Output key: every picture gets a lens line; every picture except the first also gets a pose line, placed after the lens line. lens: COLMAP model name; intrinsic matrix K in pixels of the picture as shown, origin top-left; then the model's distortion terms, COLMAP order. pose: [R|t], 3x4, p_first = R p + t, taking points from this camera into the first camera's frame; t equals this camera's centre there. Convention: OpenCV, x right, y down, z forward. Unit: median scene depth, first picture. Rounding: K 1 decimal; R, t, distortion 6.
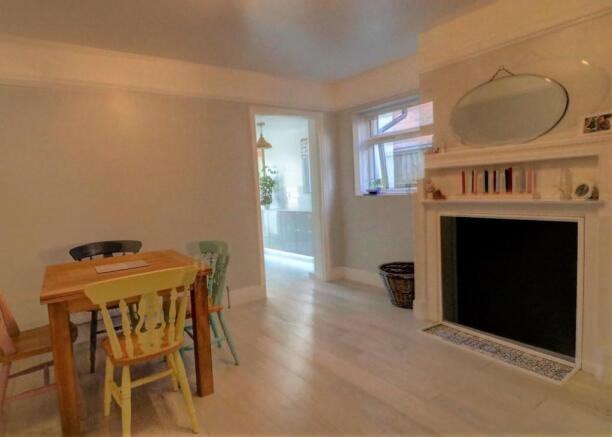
lens RADIAL K [[337.9, 0, 304.6], [0, 337.9, 216.9], [0, 0, 1]] dist [-0.001862, 0.000172]
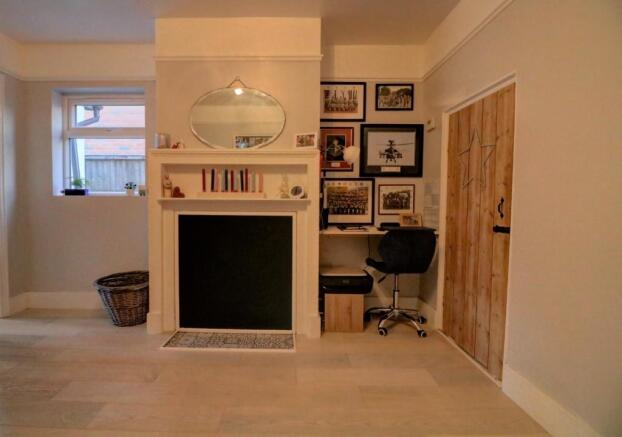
lens RADIAL K [[299.1, 0, 299.6], [0, 299.1, 203.9], [0, 0, 1]] dist [-0.002099, -0.000307]
pose [[0.616378, 0.018455, 0.787234, -0.048717], [0.038051, 0.997859, -0.053185, 0.023947], [-0.786530, 0.062737, 0.614357, 0.221224]]
